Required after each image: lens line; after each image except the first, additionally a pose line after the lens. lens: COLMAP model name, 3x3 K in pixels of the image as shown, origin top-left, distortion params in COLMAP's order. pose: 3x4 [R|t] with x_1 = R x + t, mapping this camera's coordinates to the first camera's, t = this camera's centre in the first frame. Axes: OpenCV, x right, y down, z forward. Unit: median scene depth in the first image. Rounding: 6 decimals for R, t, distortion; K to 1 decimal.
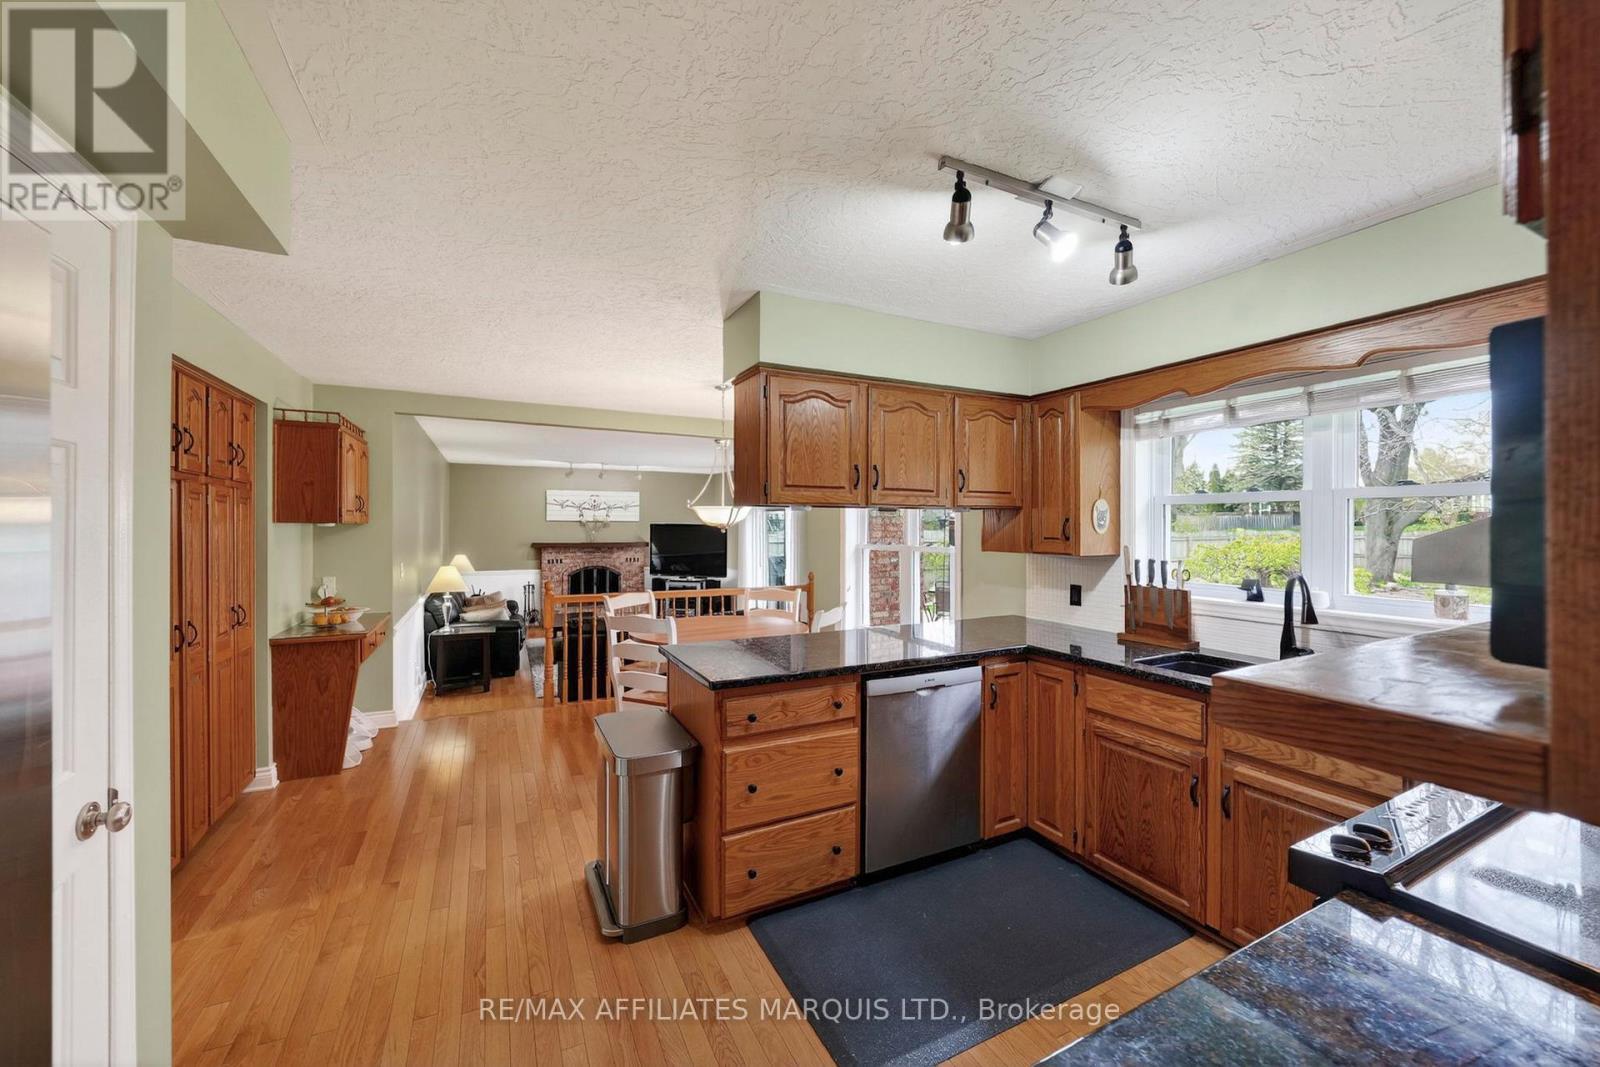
lens RADIAL K [[611.5, 0, 798.7], [0, 611.5, 530.9], [0, 0, 1]] dist [-0.015753, 0.000376]
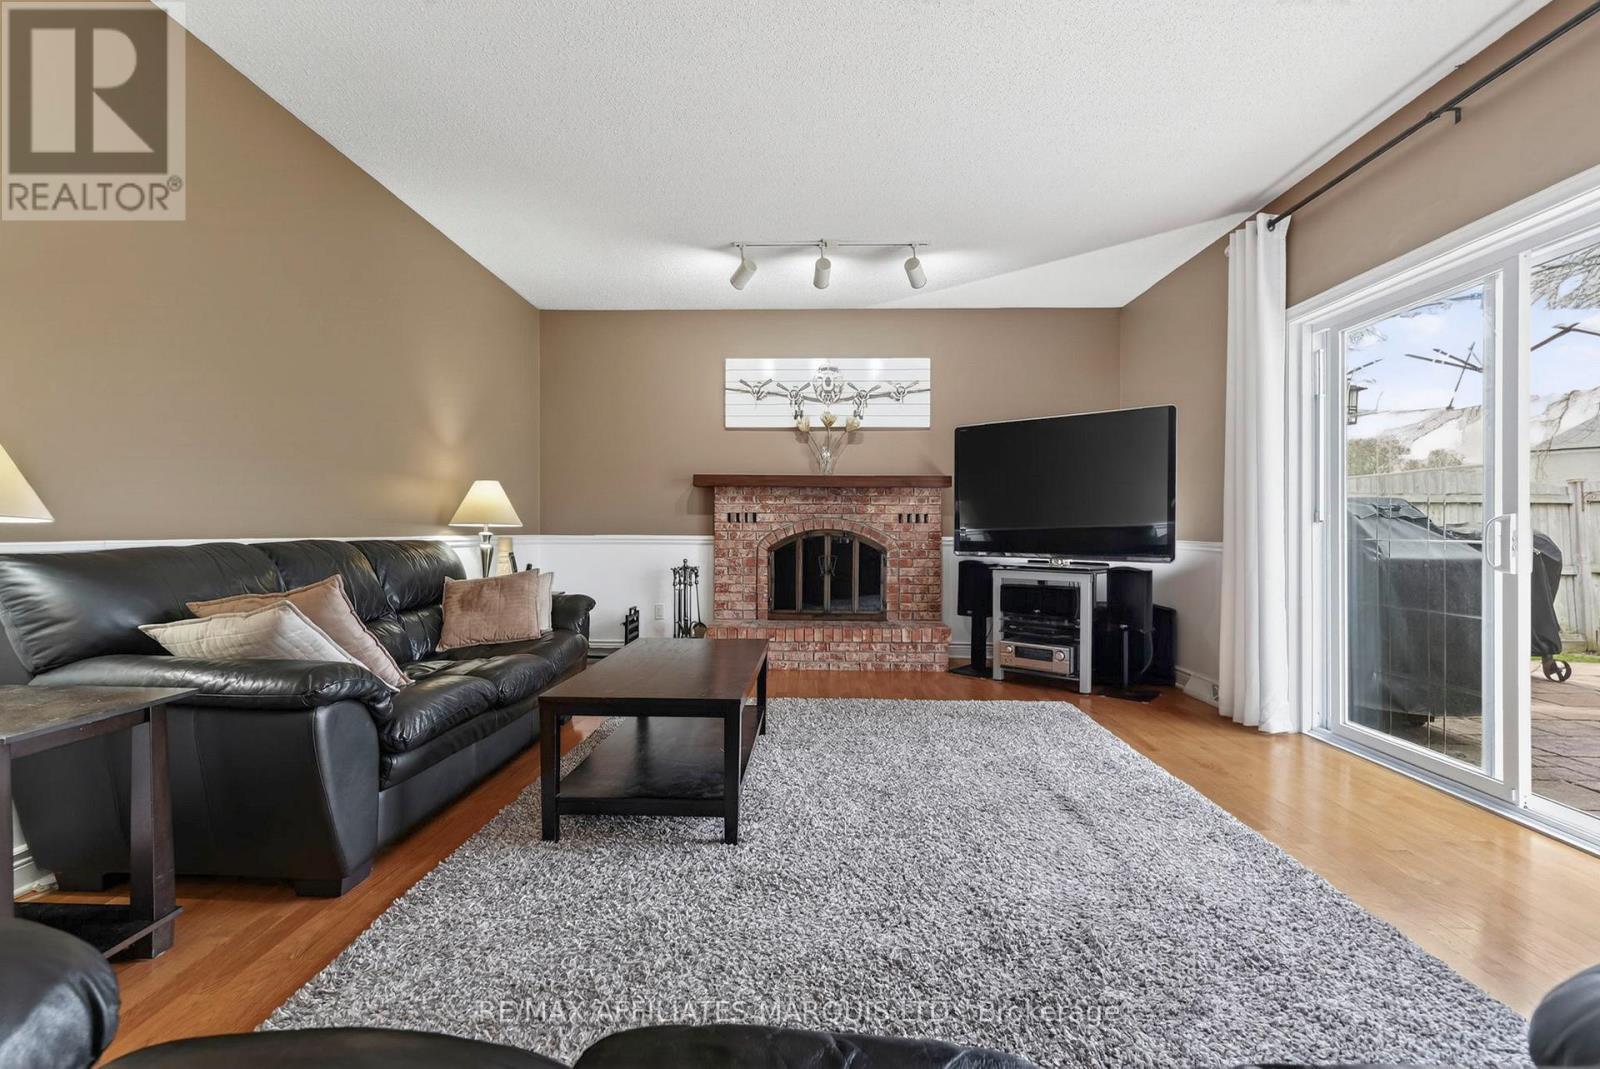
lens RADIAL K [[721.9, 0, 794.8], [0, 721.9, 535.8], [0, 0, 1]] dist [0.004285, 0.002831]
pose [[0.885488, 0.003706, -0.464648, -0.116933], [-0.004061, 0.999992, 0.000236, 0.061757], [0.464645, 0.001678, 0.885495, 0.538084]]
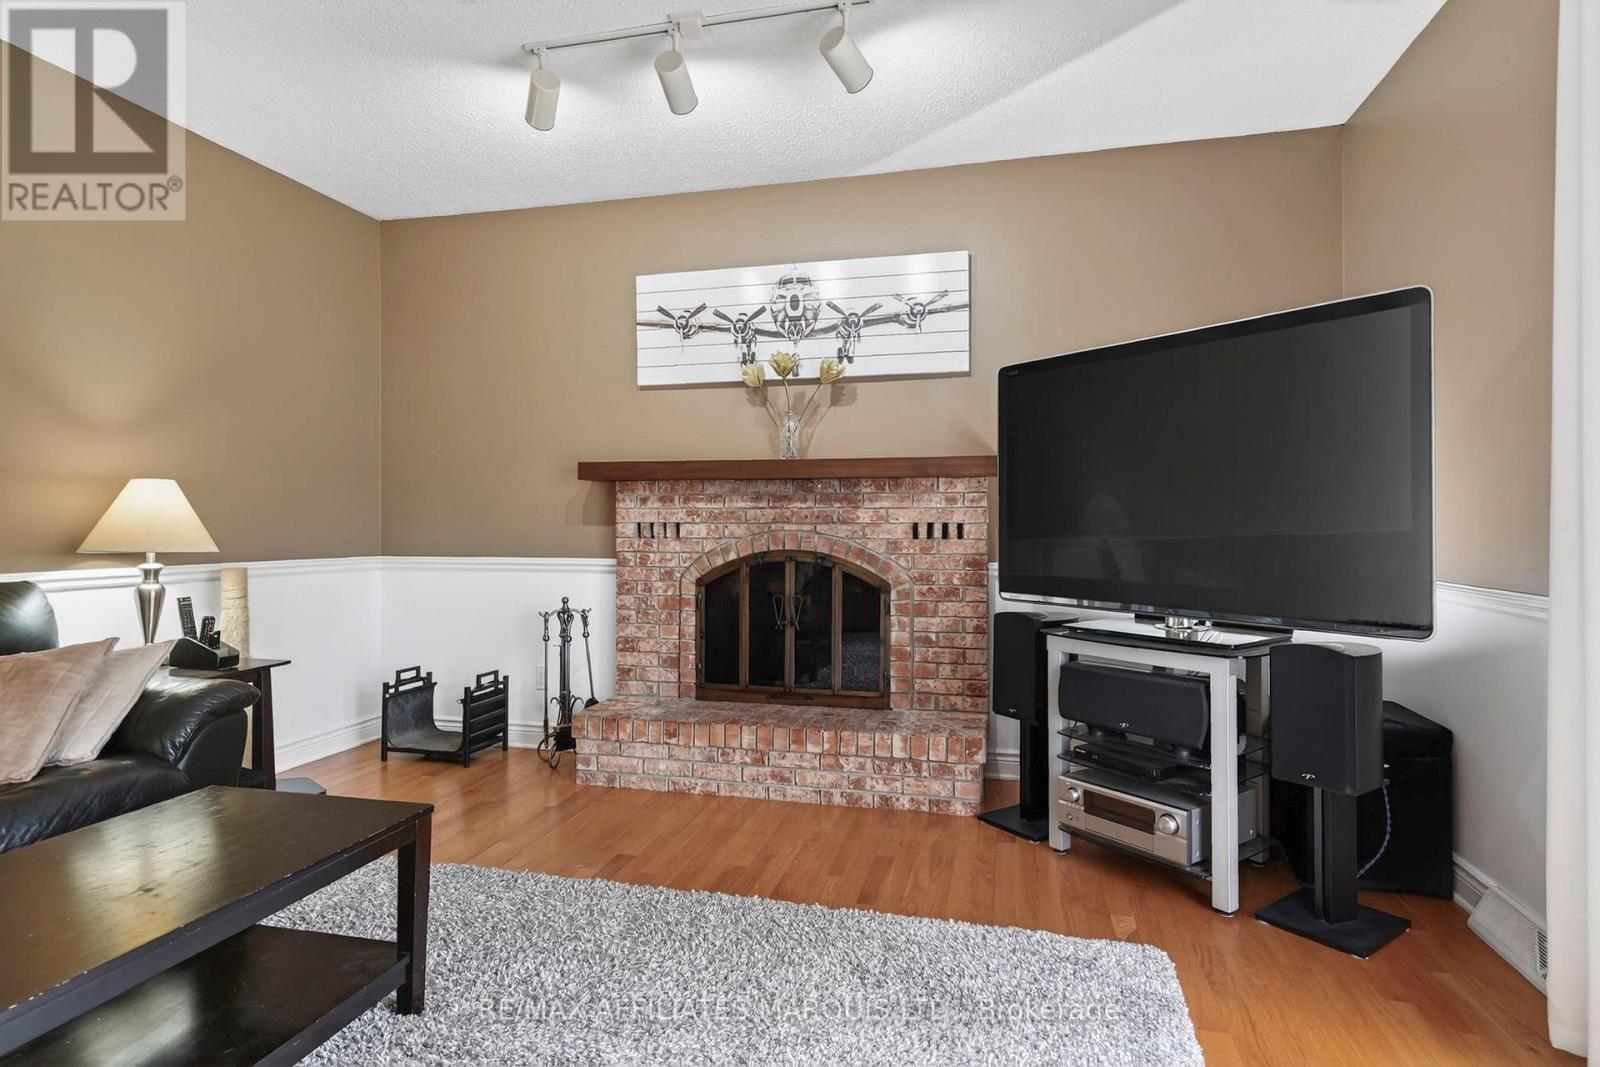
lens RADIAL K [[862.5, 0, 802.2], [0, 862.5, 516.2], [0, 0, 1]] dist [0.012816, -0.001198]
pose [[0.761210, -0.011484, -0.648404, -0.095698], [-0.002526, 0.999783, -0.020673, 0.050433], [0.648501, 0.017375, 0.761016, 0.730112]]
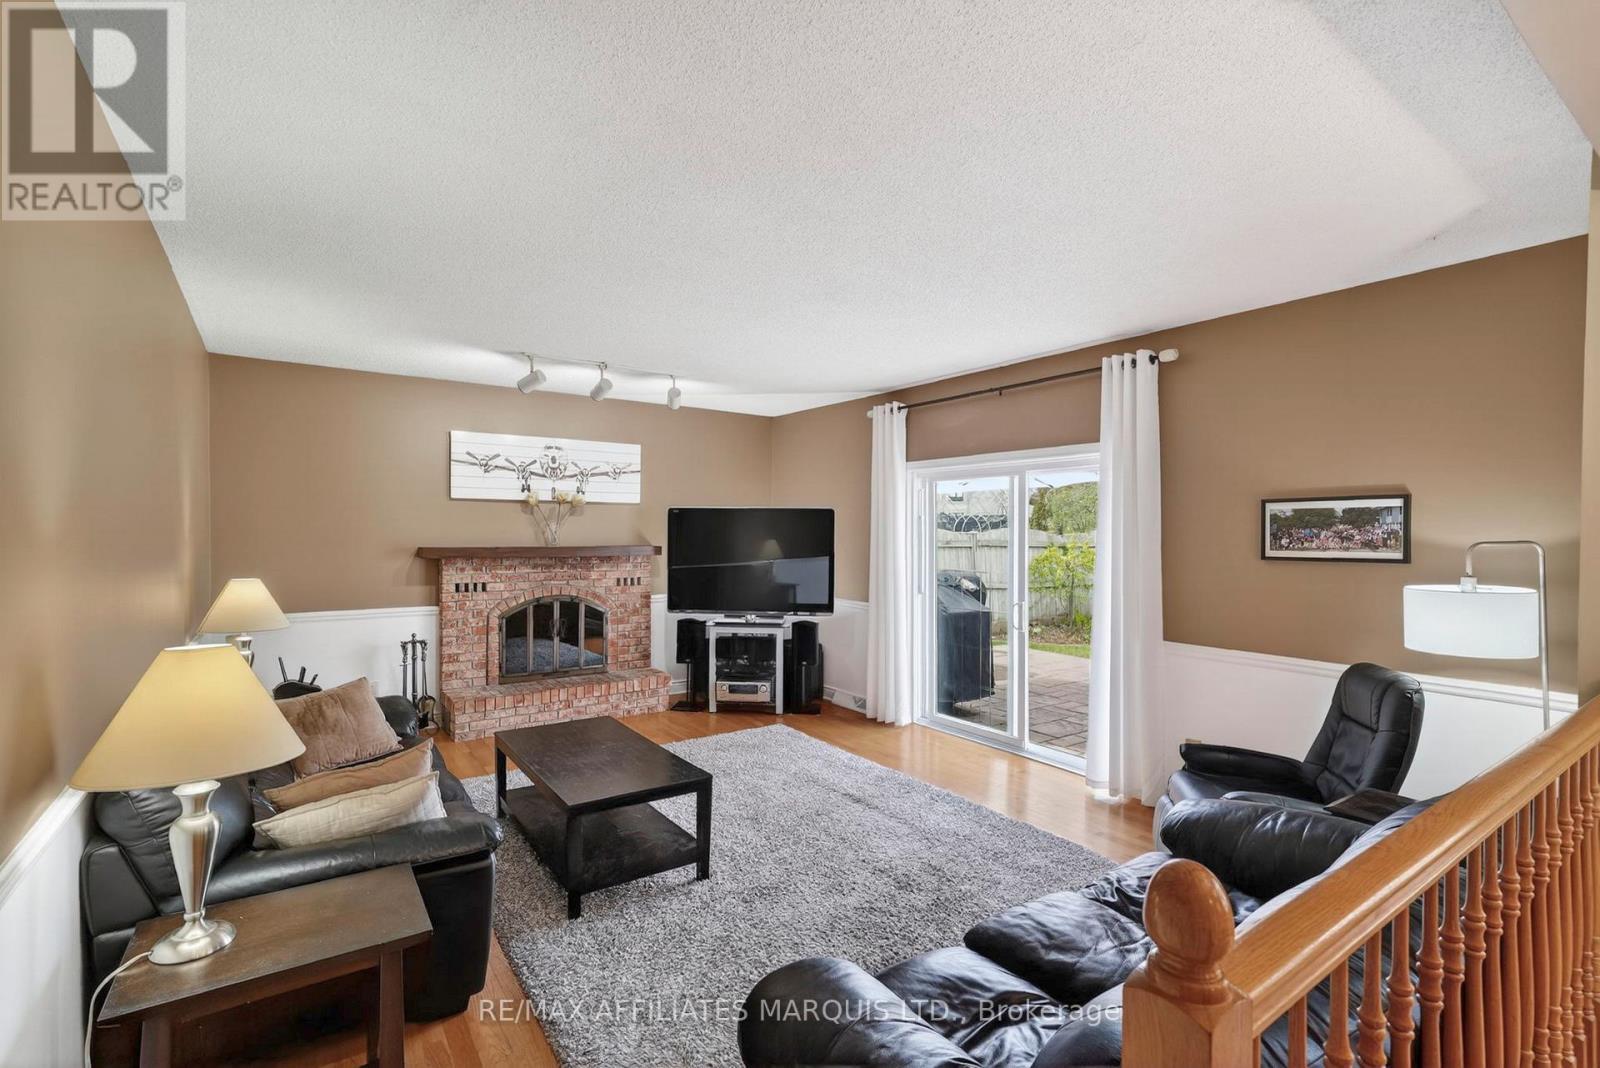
lens RADIAL K [[721.9, 0, 790.1], [0, 721.9, 541.5], [0, 0, 1]] dist [0.004285, 0.002831]
pose [[0.988461, -0.000197, 0.151477, -0.239787], [-0.000848, 0.999976, 0.006838, 0.011447], [-0.151475, -0.006887, 0.988437, 0.419491]]
